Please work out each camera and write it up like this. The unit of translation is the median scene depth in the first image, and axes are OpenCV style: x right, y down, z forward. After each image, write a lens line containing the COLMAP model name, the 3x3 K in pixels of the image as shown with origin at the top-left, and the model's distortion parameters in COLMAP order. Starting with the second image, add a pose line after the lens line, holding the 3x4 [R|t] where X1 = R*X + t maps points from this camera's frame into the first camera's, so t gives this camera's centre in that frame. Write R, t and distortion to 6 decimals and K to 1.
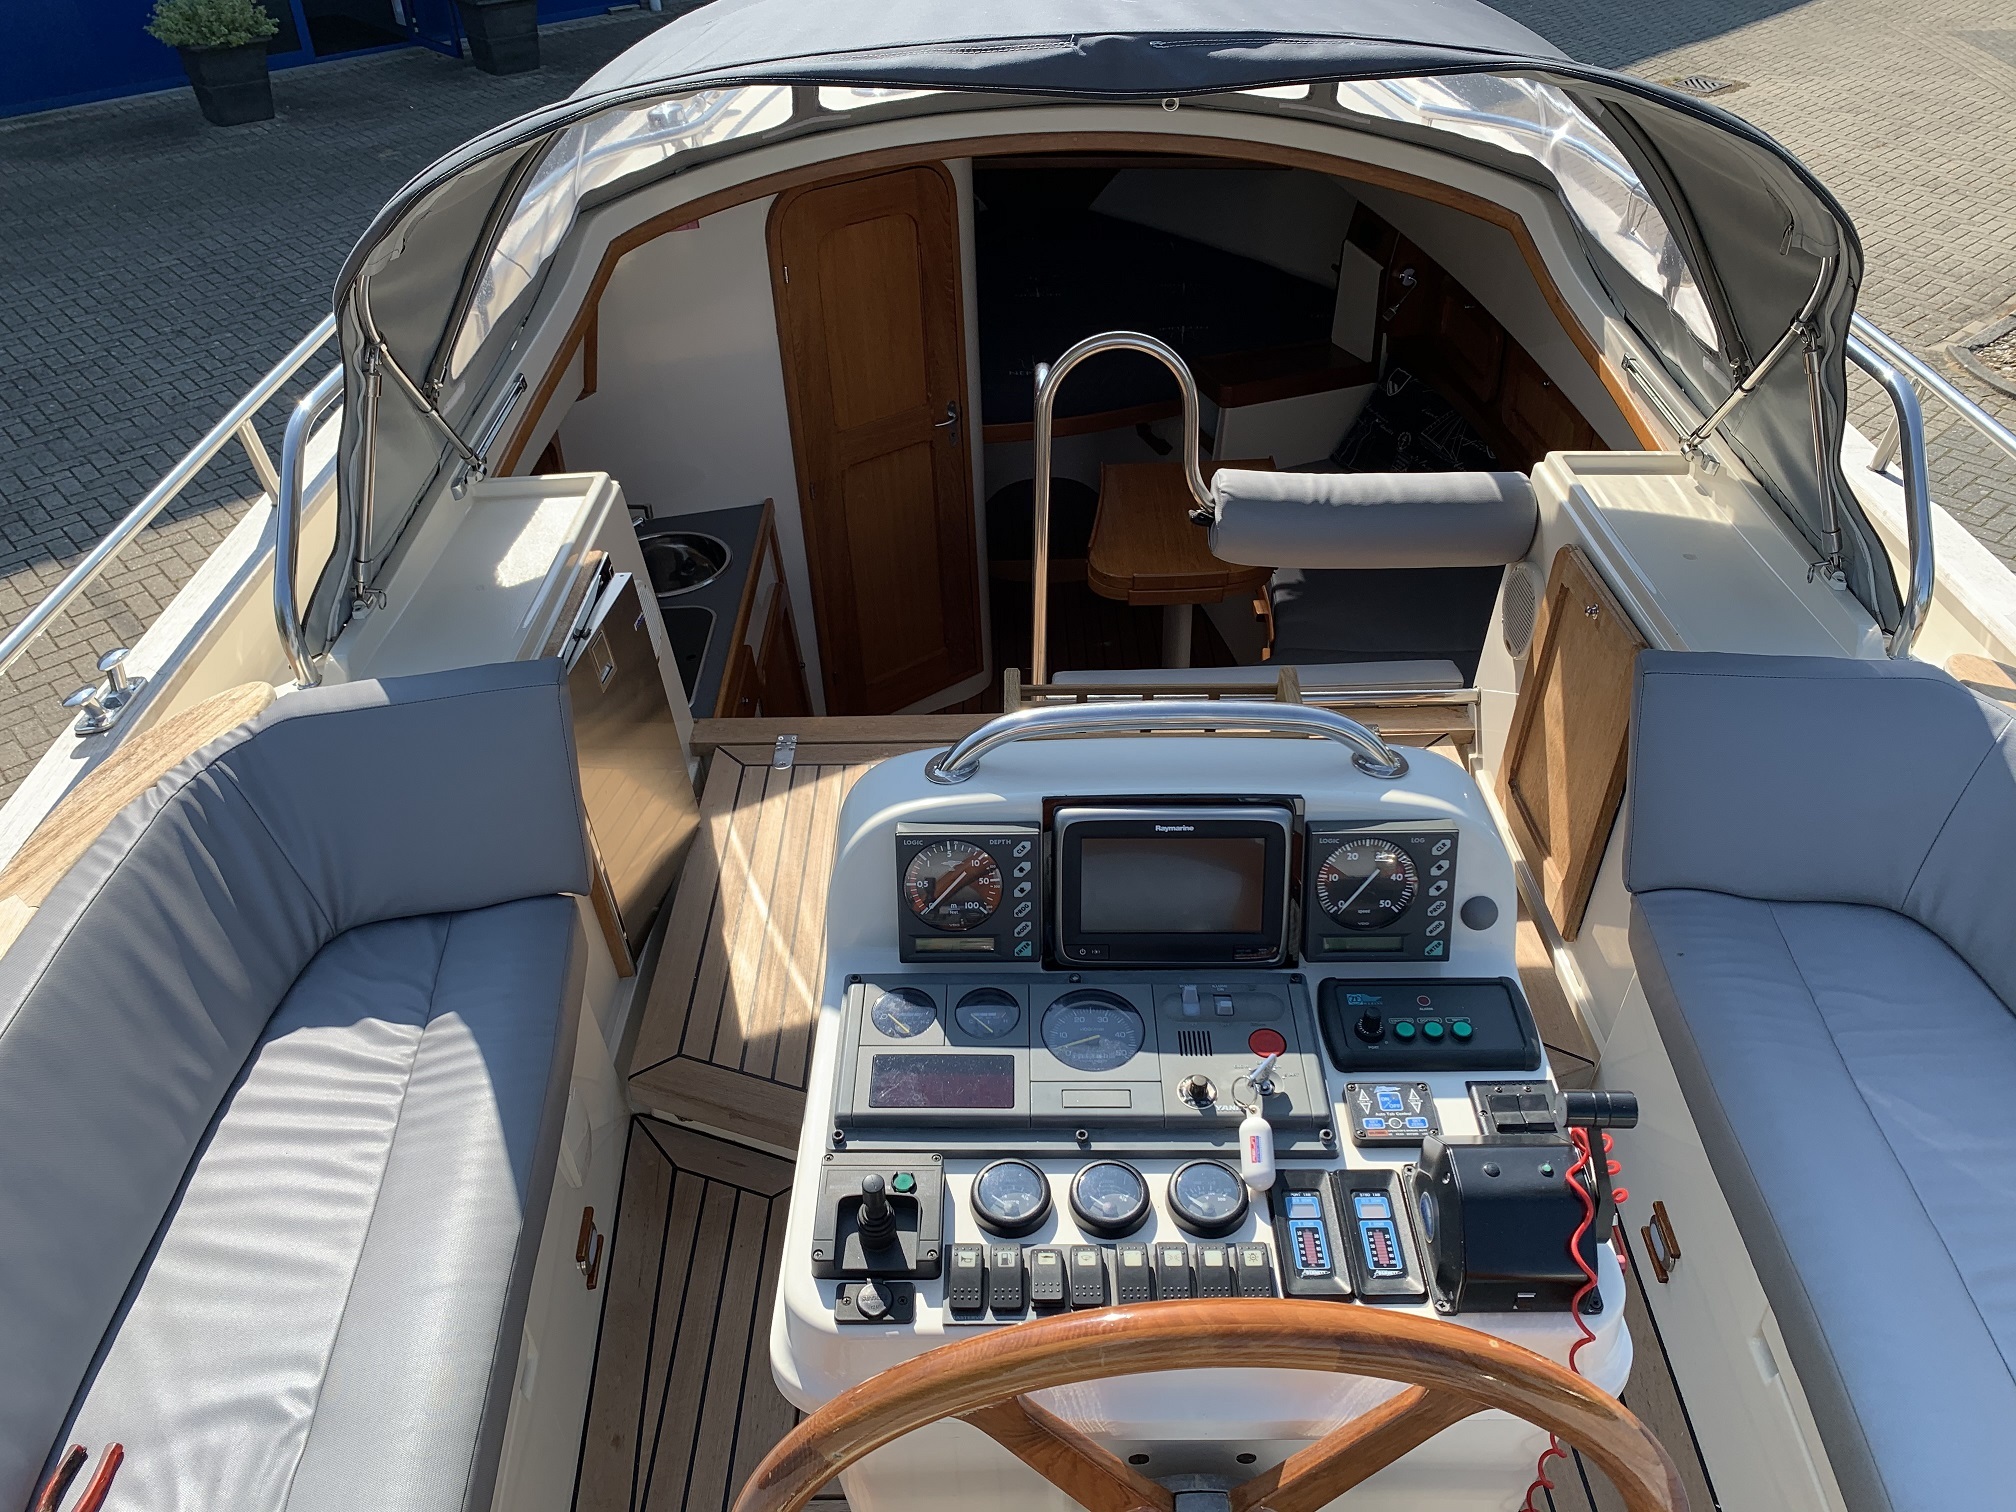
lens RADIAL K [[1526.9, 0, 1006.6], [0, 1526.9, 735.4], [0, 0, 1]] dist [0.073725, -0.162818]
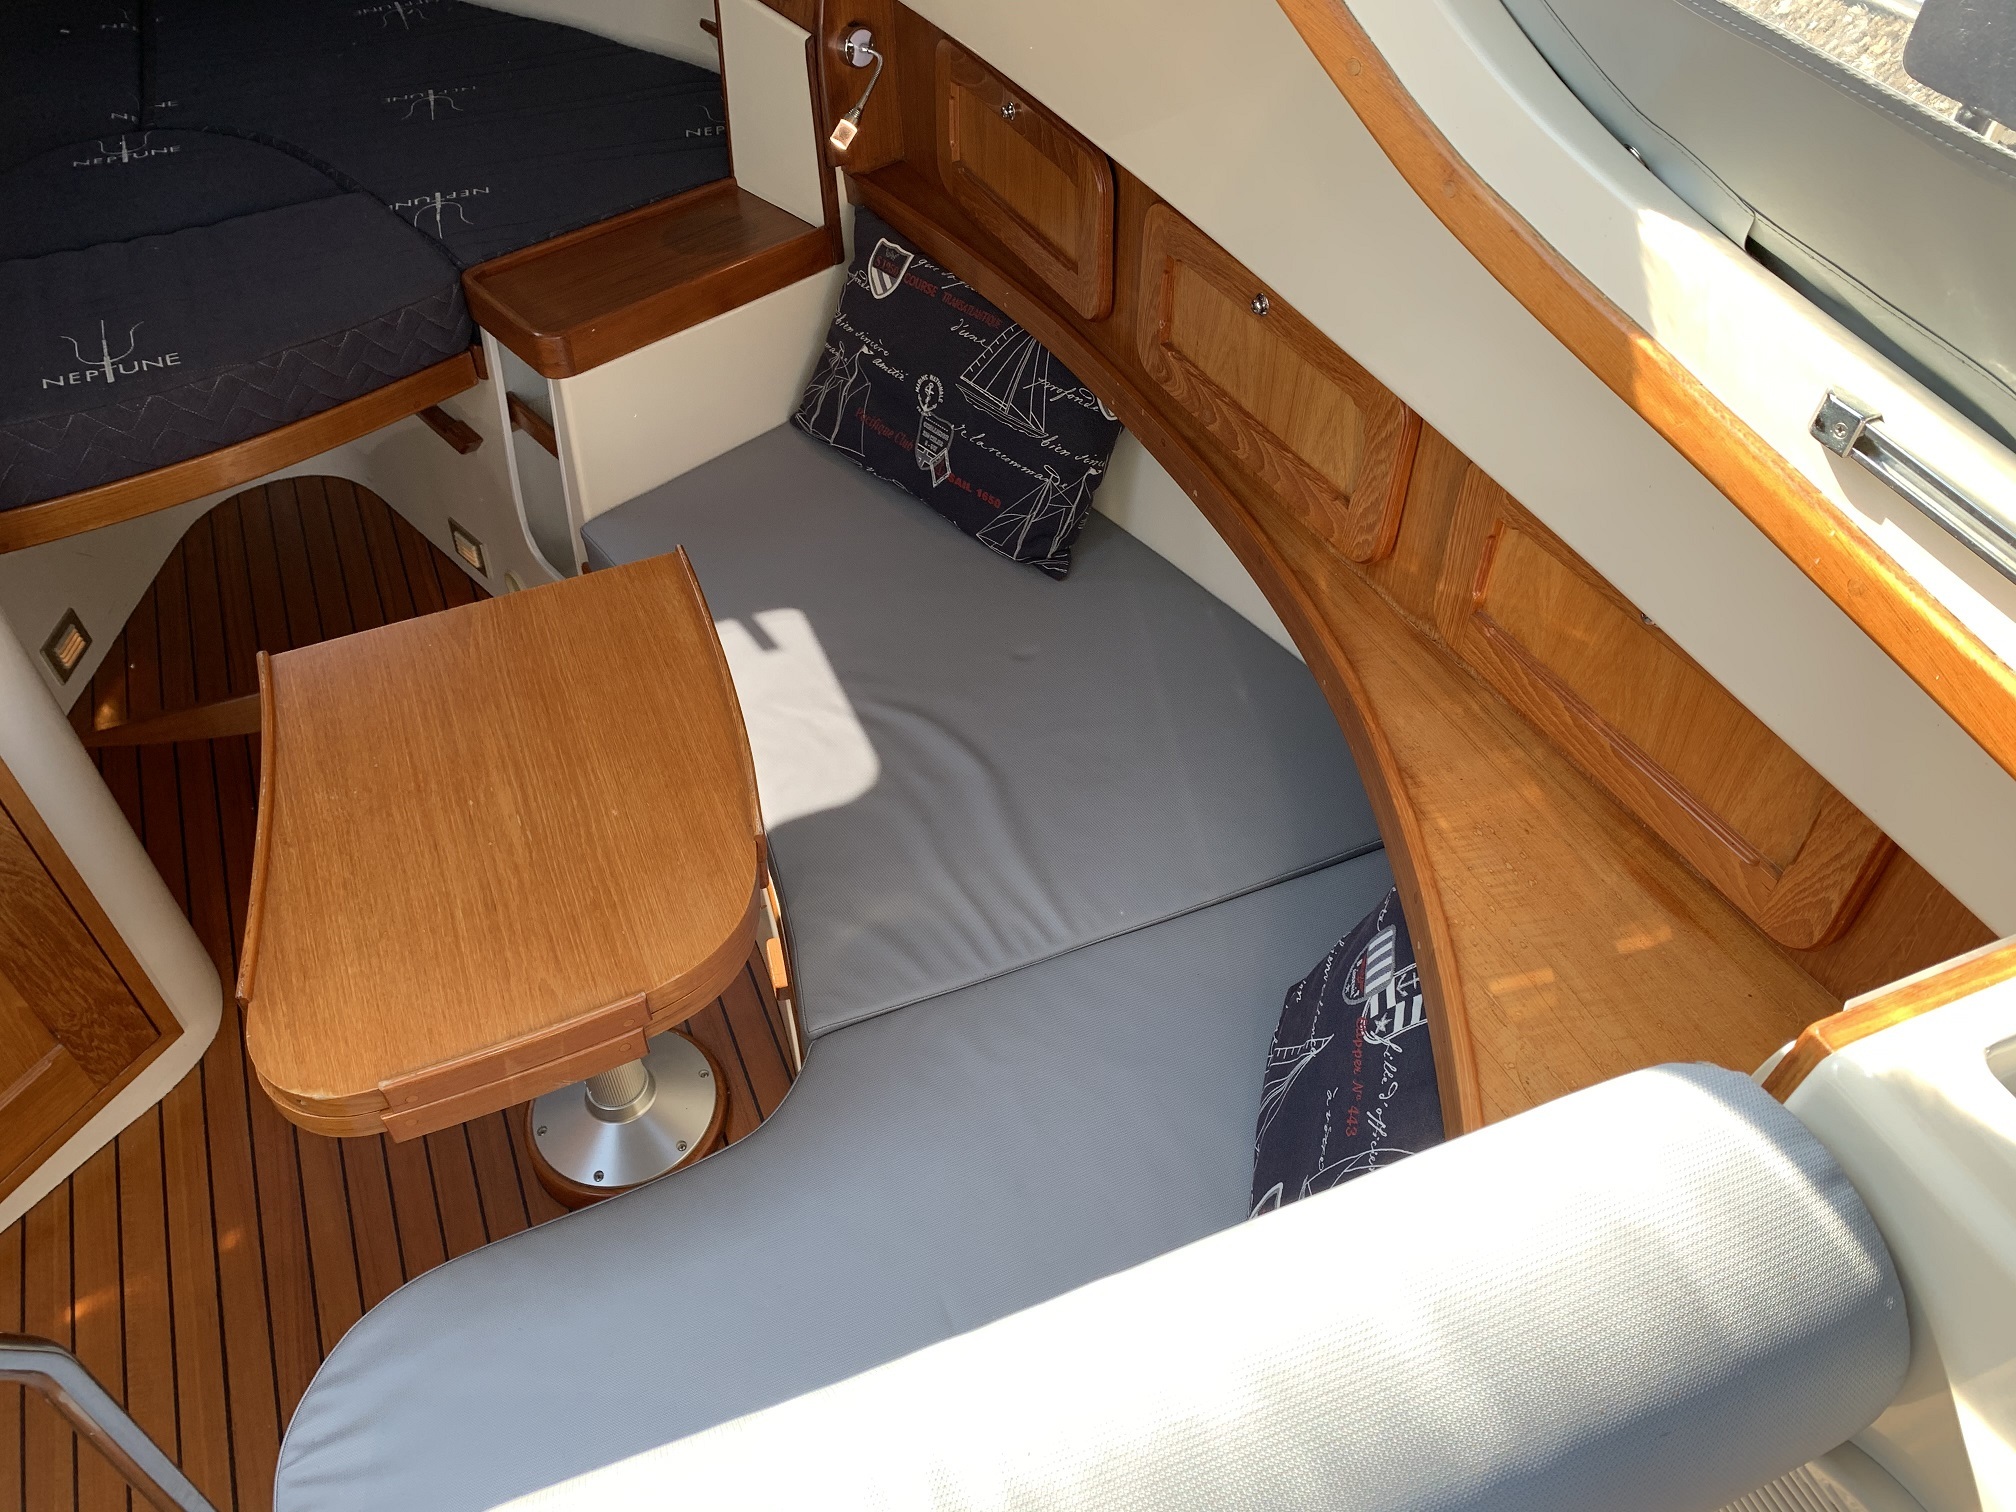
lens RADIAL K [[1531.1, 0, 1010.1], [0, 1531.1, 763.6], [0, 0, 1]] dist [0.011068, 0.003280]
pose [[0.923596, -0.255269, 0.286022, 0.212322], [0.198810, 0.956838, 0.211981, -0.345886], [-0.327789, -0.138921, 0.934481, 0.988231]]
